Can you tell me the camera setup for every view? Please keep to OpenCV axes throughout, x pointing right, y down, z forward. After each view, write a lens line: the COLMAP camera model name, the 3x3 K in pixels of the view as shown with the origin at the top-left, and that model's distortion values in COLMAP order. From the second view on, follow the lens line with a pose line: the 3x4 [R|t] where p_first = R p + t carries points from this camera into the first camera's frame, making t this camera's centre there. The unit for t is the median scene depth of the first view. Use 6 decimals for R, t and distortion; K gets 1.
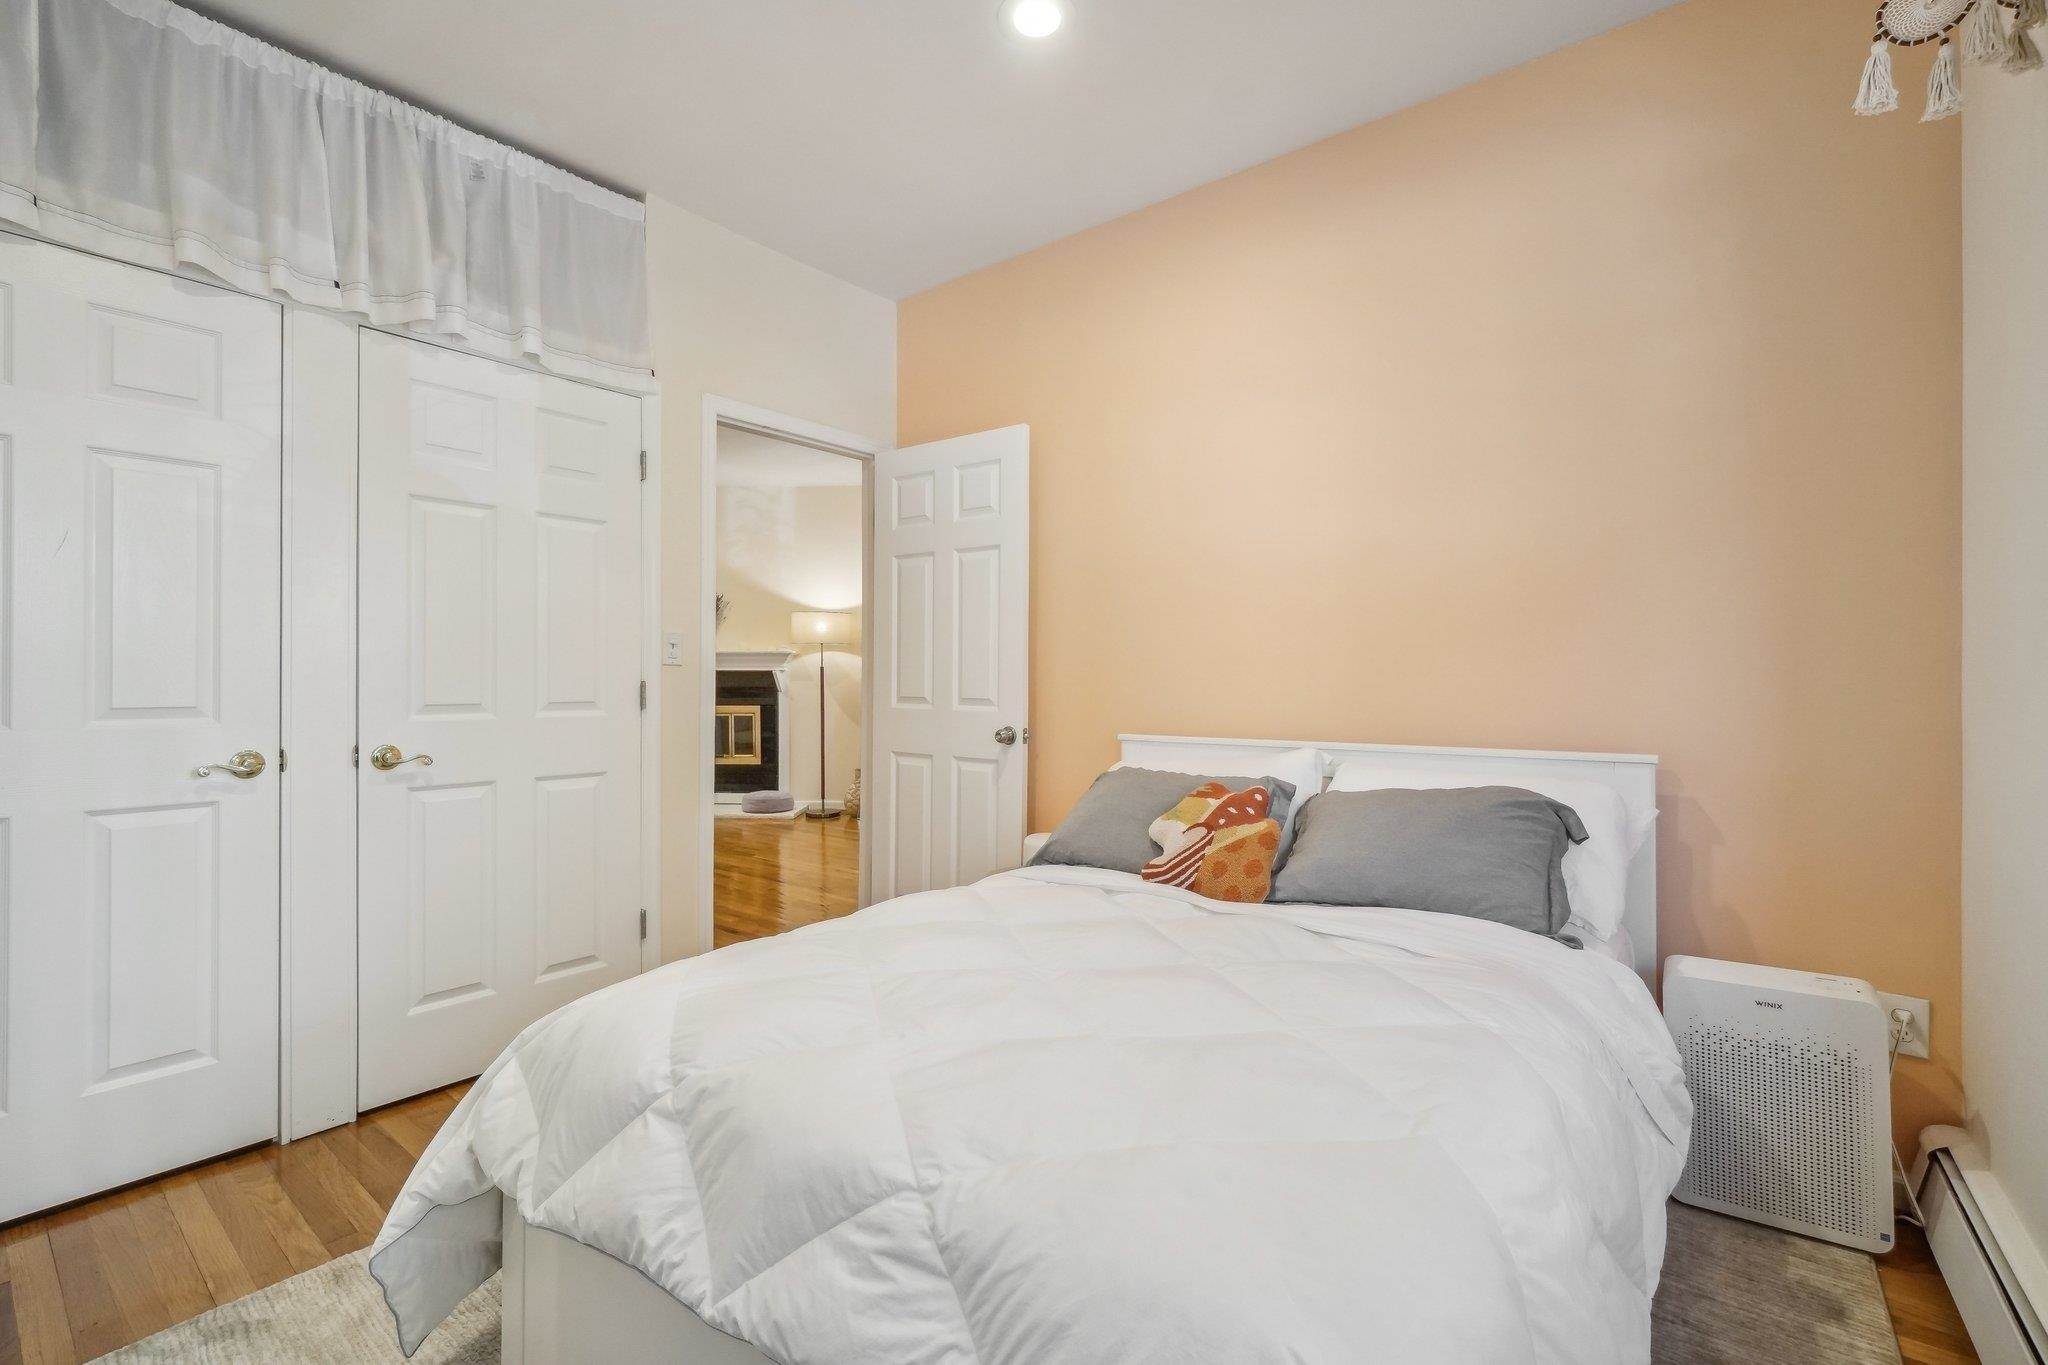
lens RADIAL K [[866.2, 0, 1021.5], [0, 866.2, 676.8], [0, 0, 1]] dist [-0.000224, -0.000006]
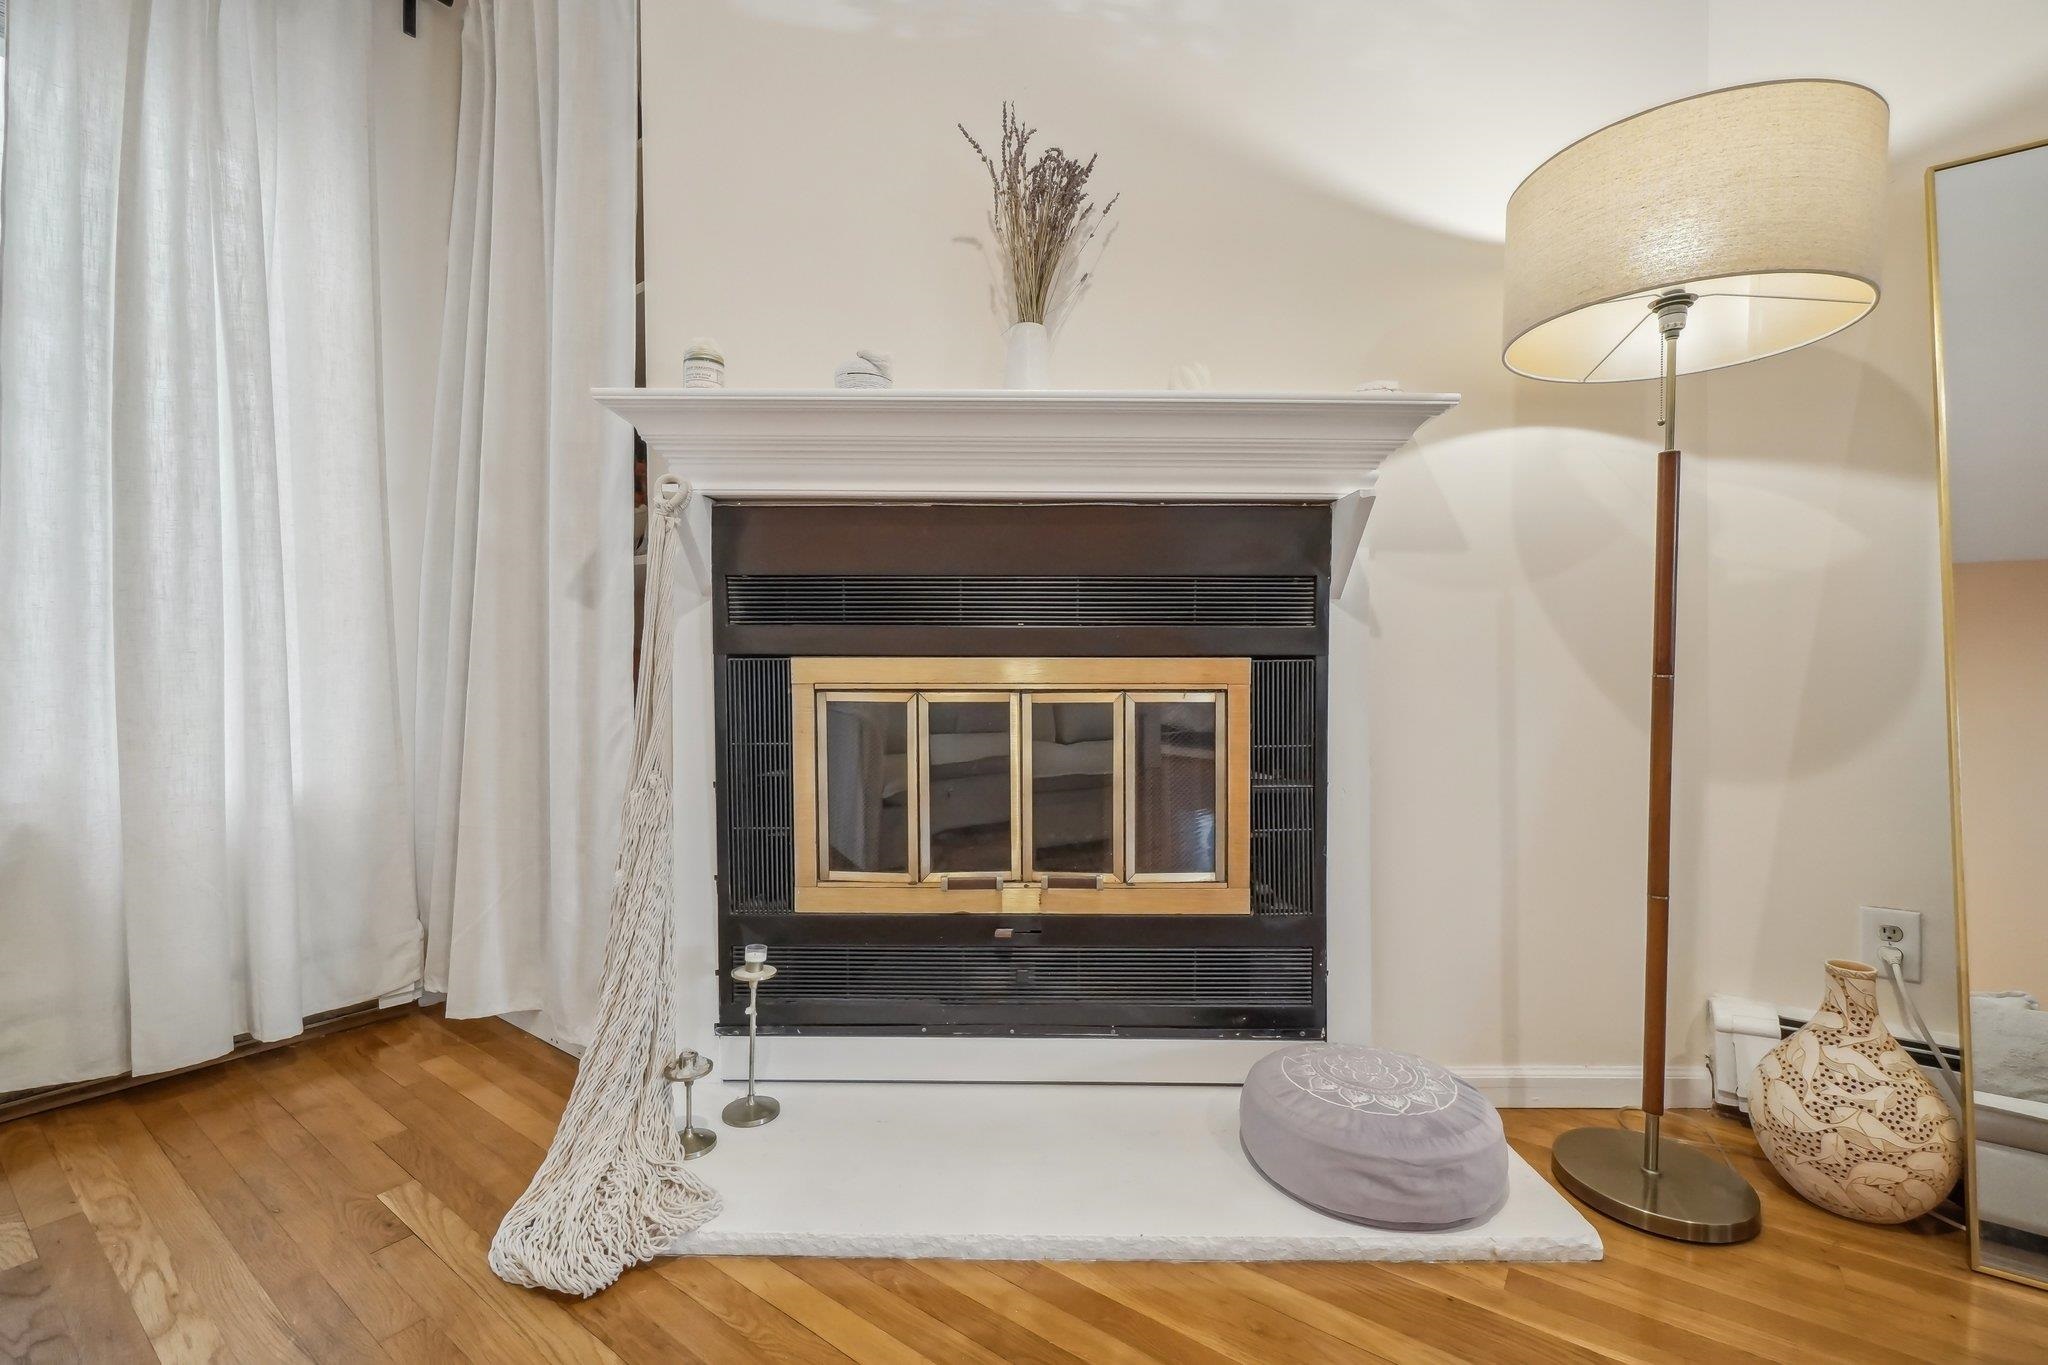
lens RADIAL K [[894.3, 0, 1036.6], [0, 894.3, 682.0], [0, 0, 1]] dist [-0.008317, 0.000069]
pose [[0.999565, 0.006282, 0.028823, -0.370031], [-0.006602, 0.999917, 0.011039, 0.038170], [-0.028751, -0.011224, 0.999524, 0.776594]]
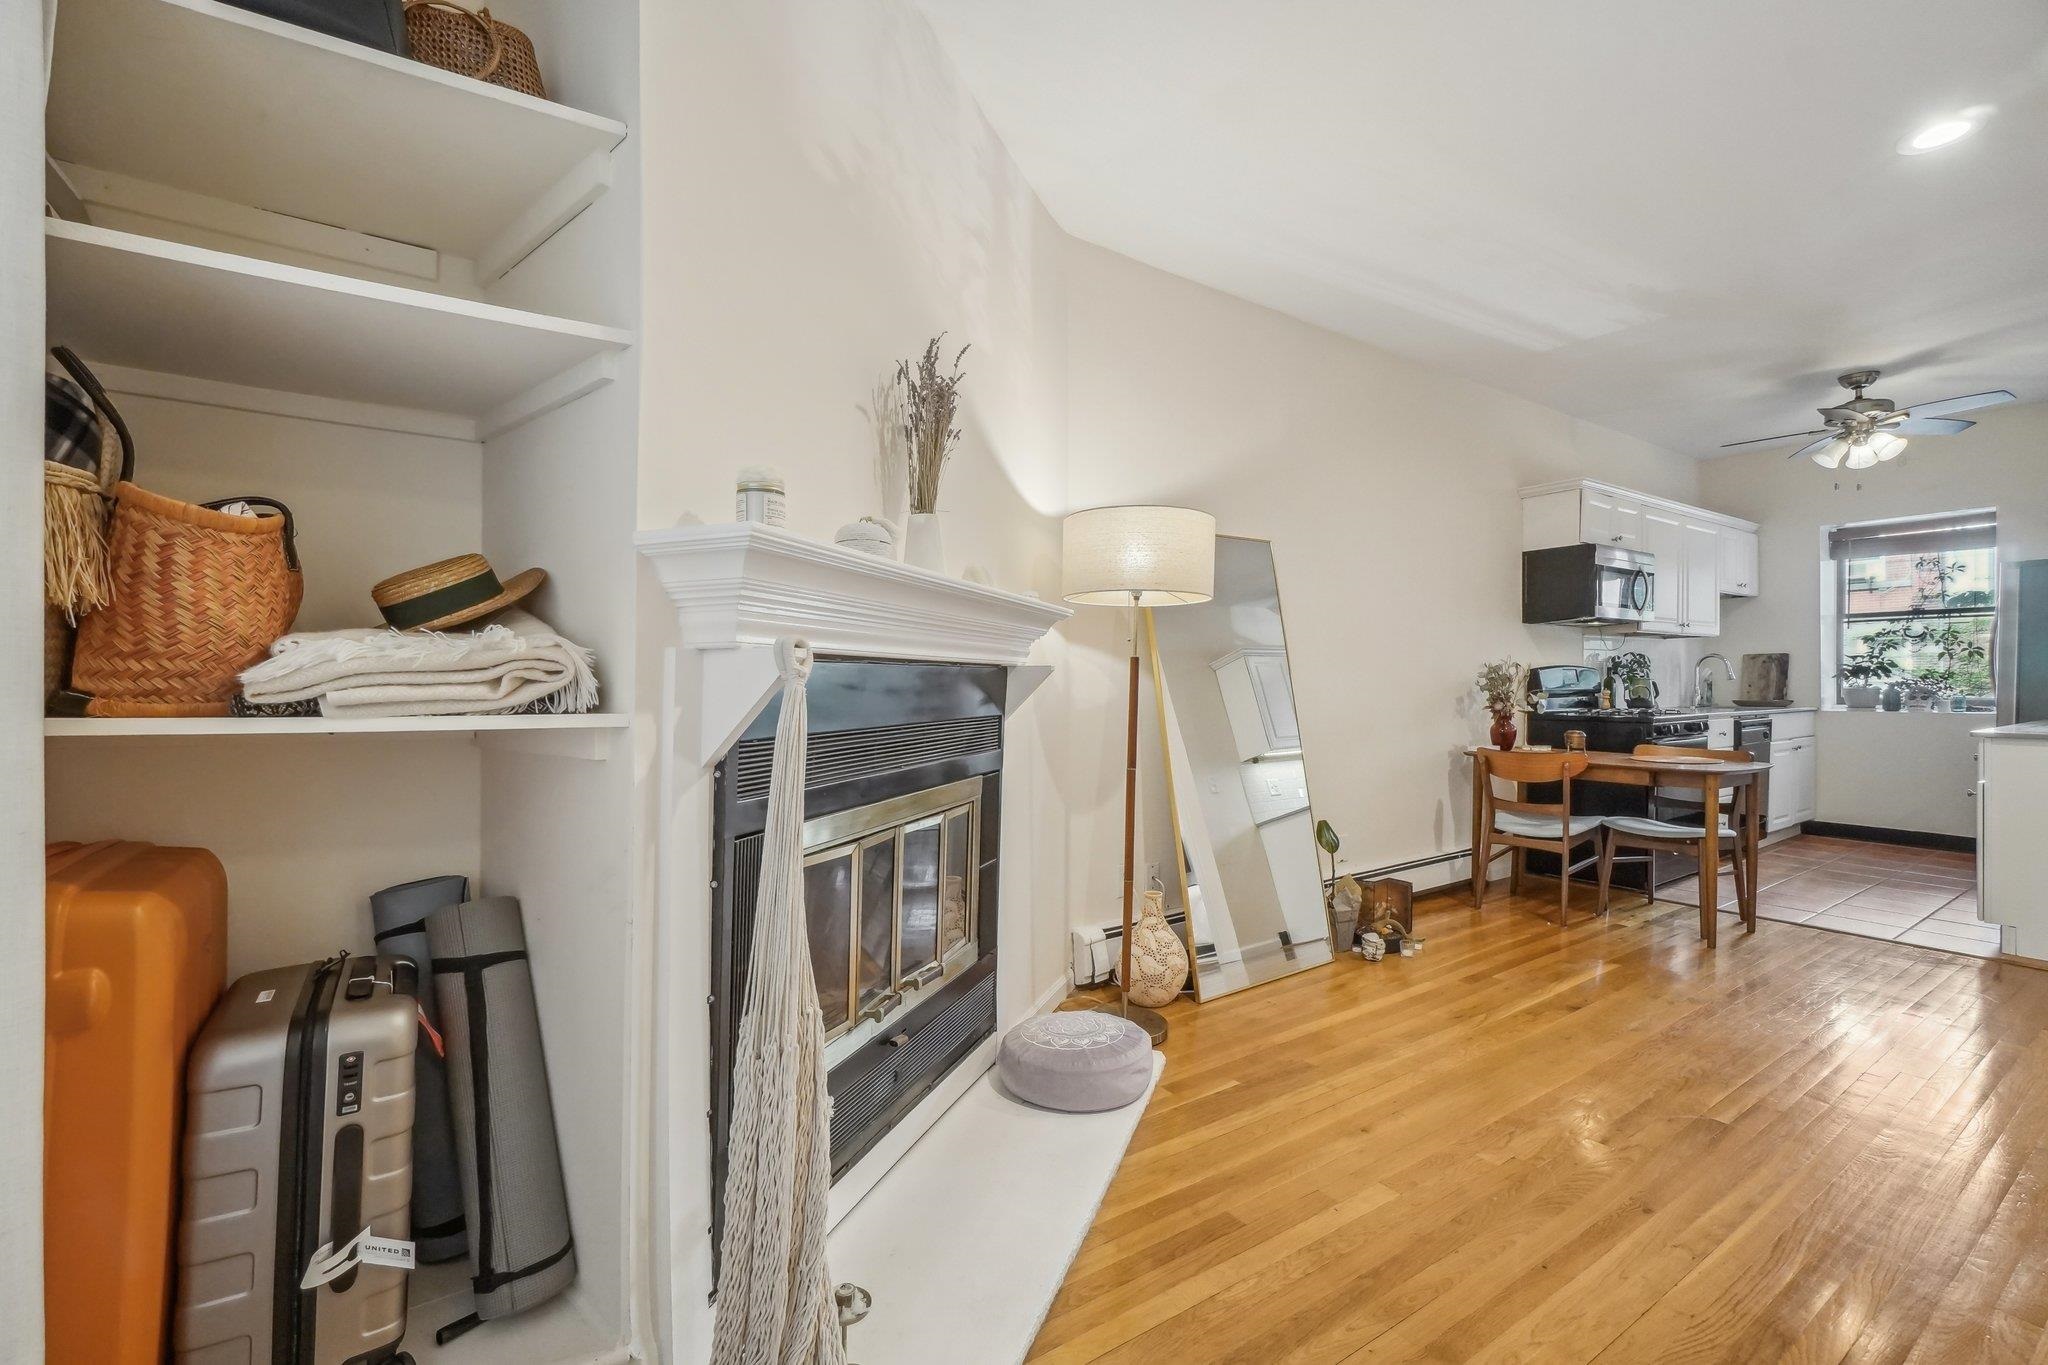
lens RADIAL K [[891.1, 0, 1022.2], [0, 891.1, 689.6], [0, 0, 1]] dist [0.003188, 0.000791]
pose [[0.308563, -0.008240, 0.951168, -0.615258], [0.004912, 0.999963, 0.007069, -0.000107], [-0.951191, 0.002491, 0.308592, 0.894986]]
